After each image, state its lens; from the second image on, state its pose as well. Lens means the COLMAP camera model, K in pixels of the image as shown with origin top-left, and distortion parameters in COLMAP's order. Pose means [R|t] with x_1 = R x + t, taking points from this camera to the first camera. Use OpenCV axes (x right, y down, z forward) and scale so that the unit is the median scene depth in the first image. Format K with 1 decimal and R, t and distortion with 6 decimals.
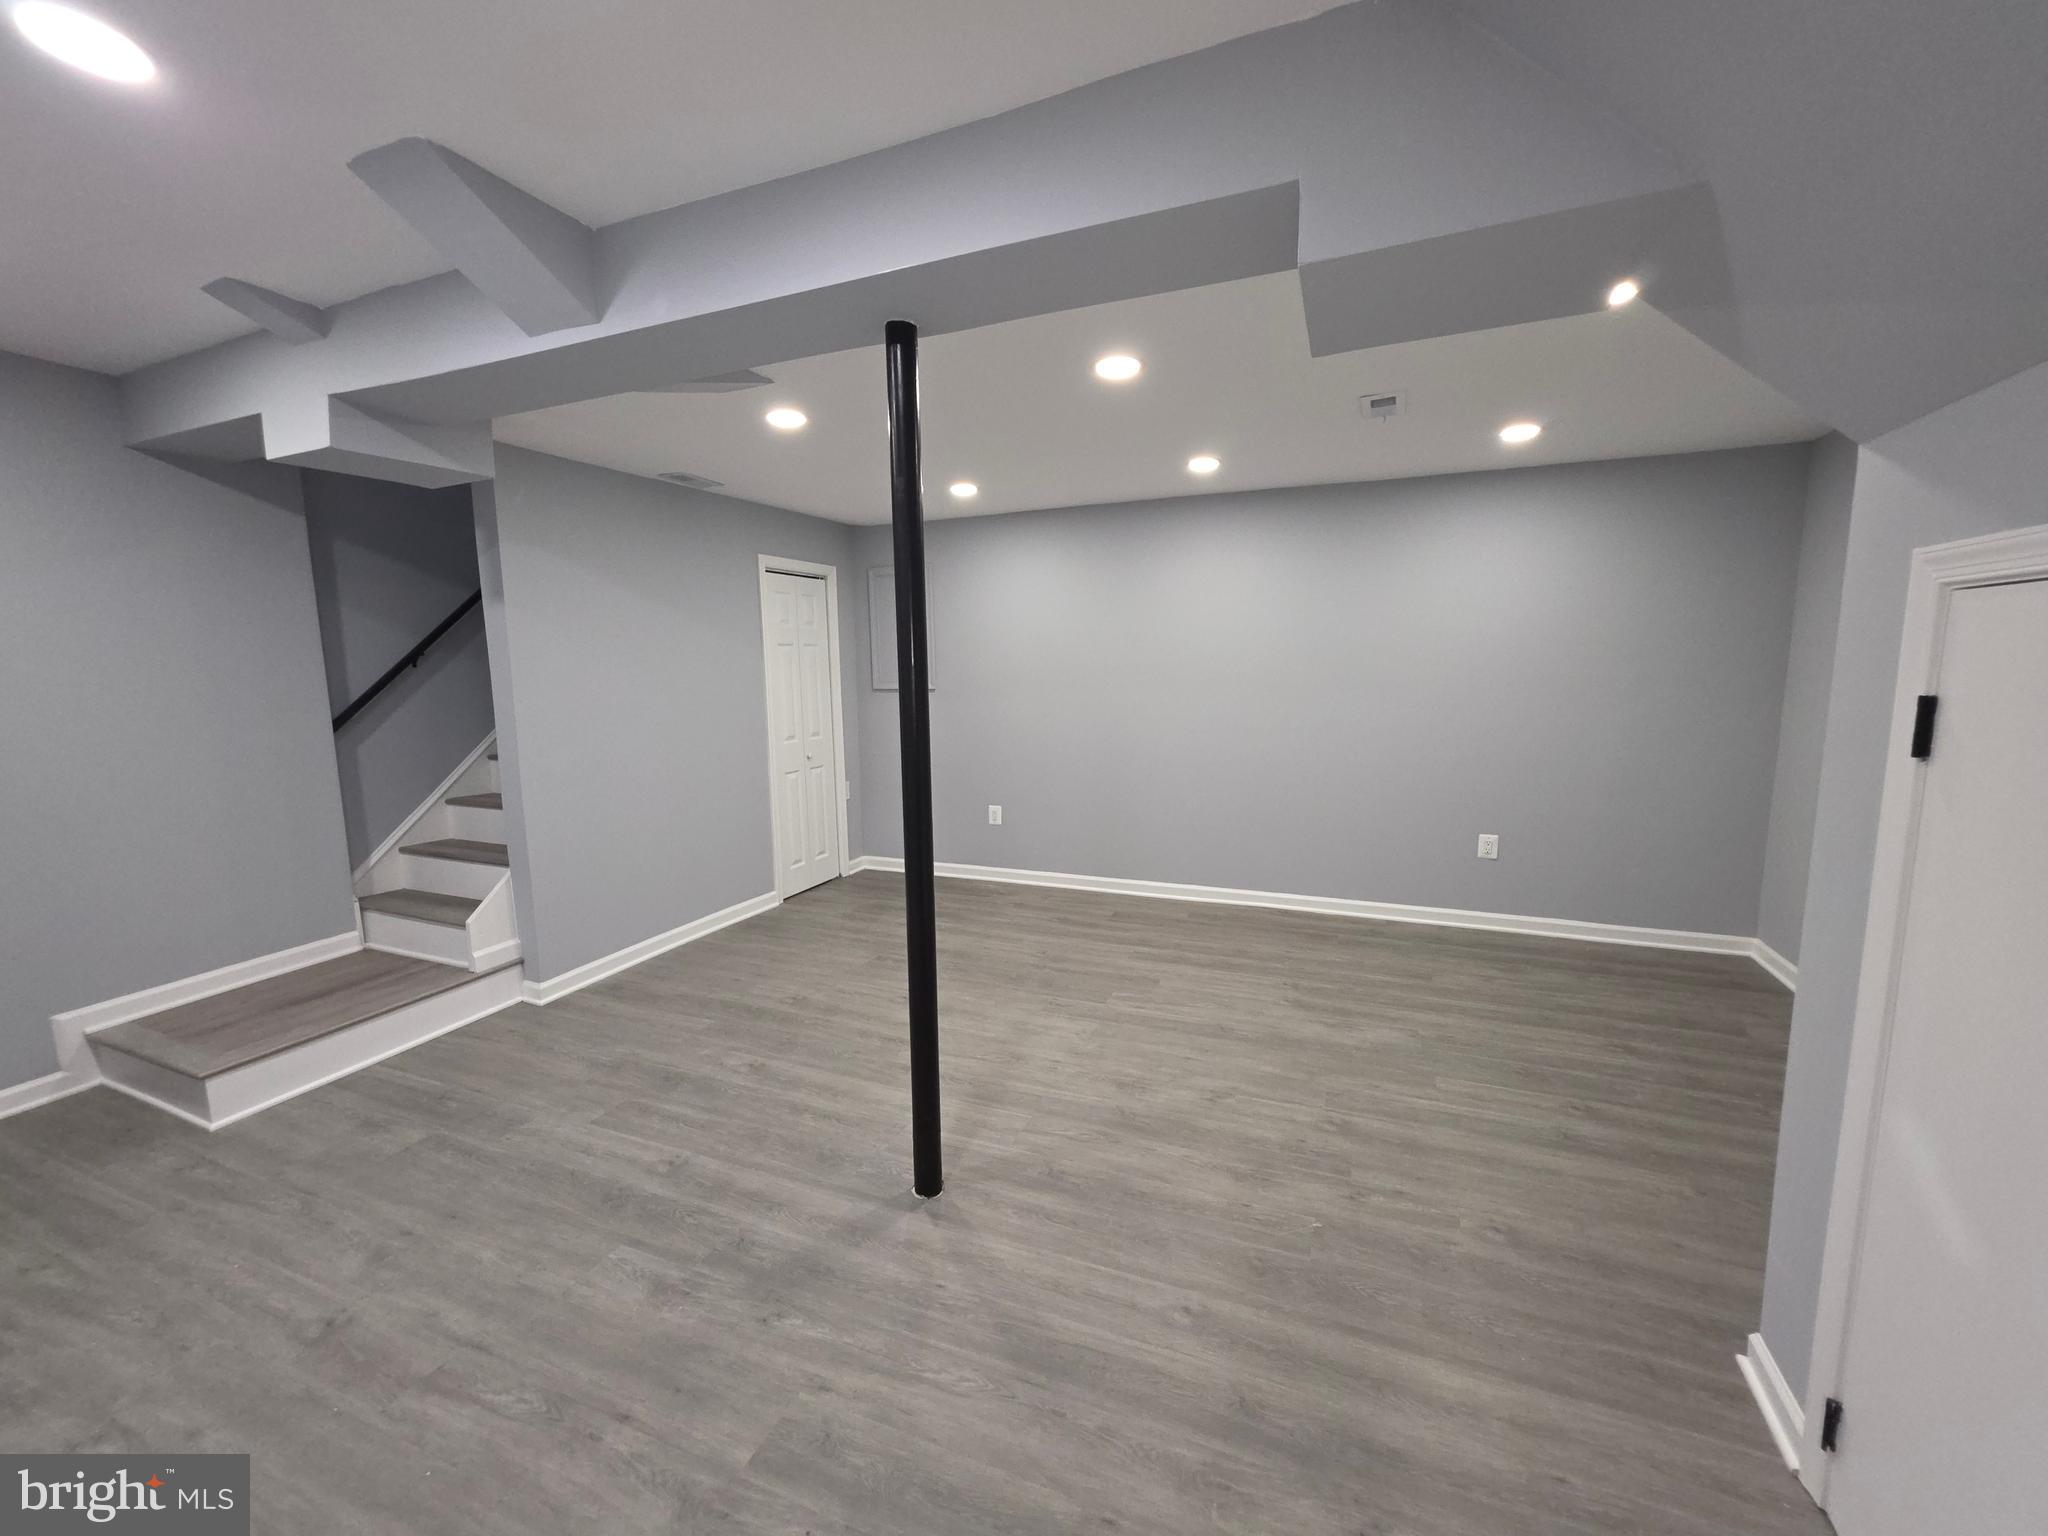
lens RADIAL K [[816.4, 0, 1031.0], [0, 816.4, 766.1], [0, 0, 1]] dist [0.001355, -0.000776]
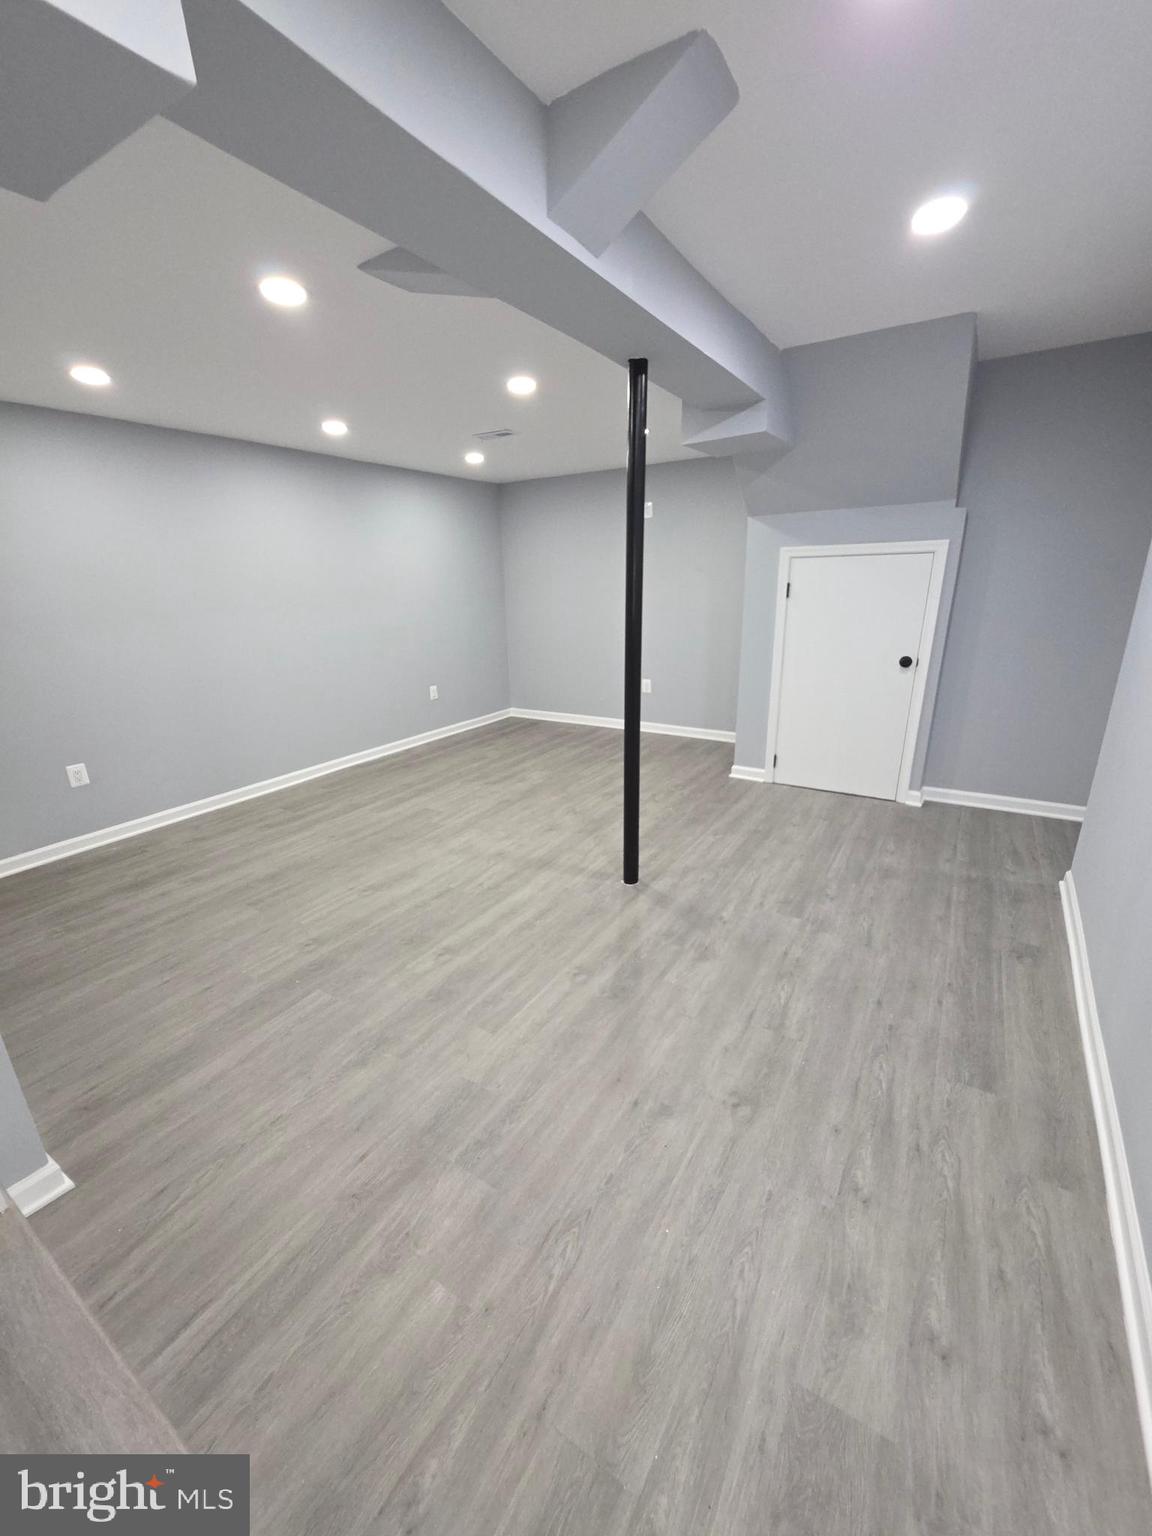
lens RADIAL K [[612.3, 0, 579.2], [0, 612.3, 773.5], [0, 0, 1]] dist [0.001355, -0.000776]
pose [[0.172682, -0.292798, 0.940452, -1.012123], [0.151289, 0.951350, 0.268412, -0.066228], [-0.973290, 0.095930, 0.208578, 0.606329]]
